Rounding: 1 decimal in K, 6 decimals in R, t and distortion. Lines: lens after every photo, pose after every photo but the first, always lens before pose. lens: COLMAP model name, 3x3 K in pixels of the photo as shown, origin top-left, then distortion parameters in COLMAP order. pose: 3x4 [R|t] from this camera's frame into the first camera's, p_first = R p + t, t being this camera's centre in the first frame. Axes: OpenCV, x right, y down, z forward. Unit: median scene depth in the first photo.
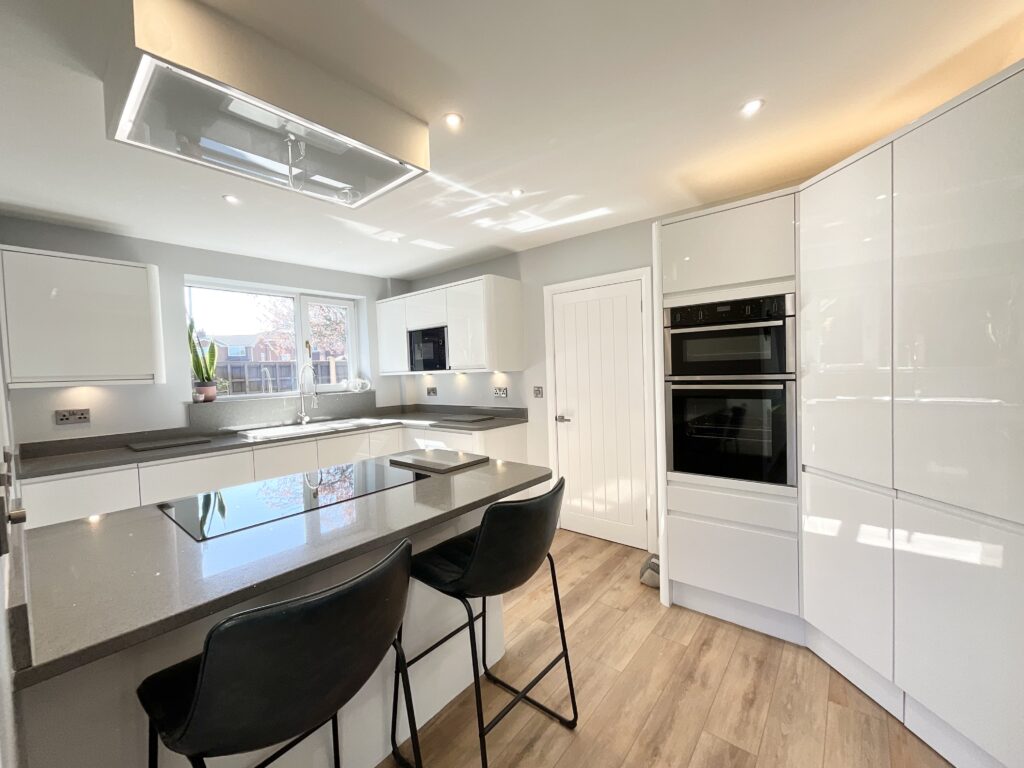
lens RADIAL K [[415.1, 0, 513.1], [0, 415.1, 390.1], [0, 0, 1]] dist [0.000789, 0.000000]
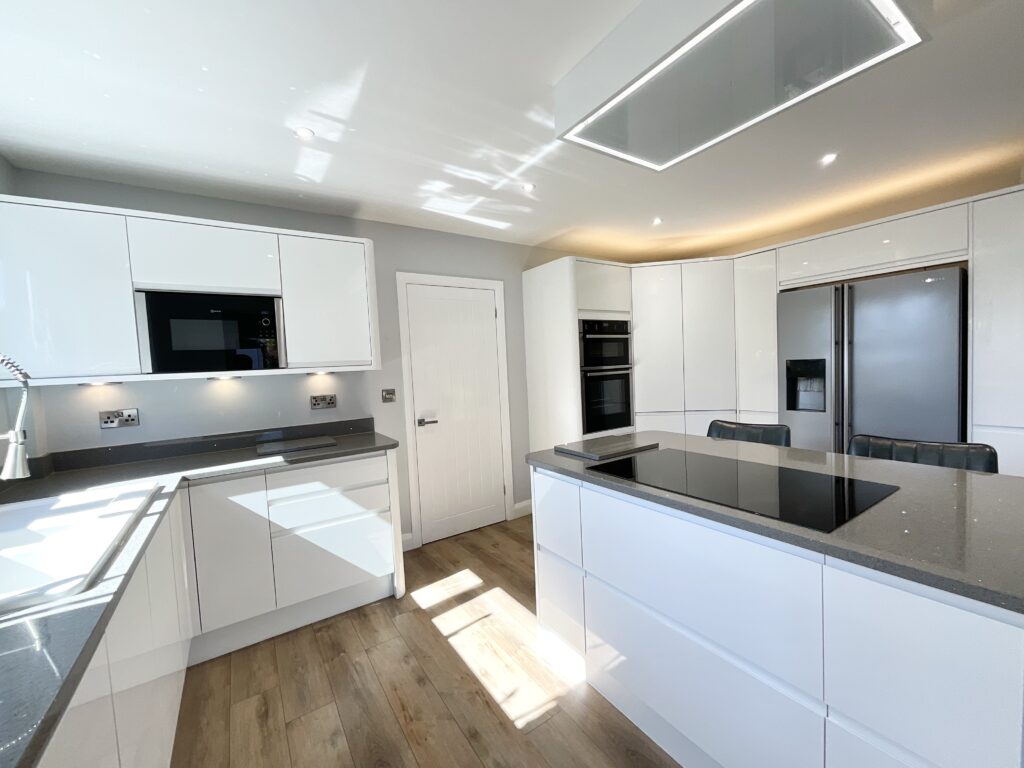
lens RADIAL K [[412.6, 0, 510.9], [0, 412.6, 385.3], [0, 0, 1]] dist [0.003614, 0.000286]
pose [[0.288914, -0.029635, 0.956896, -0.757320], [0.082356, 0.996585, 0.005999, -0.000479], [-0.953806, 0.077073, 0.290368, 0.596363]]
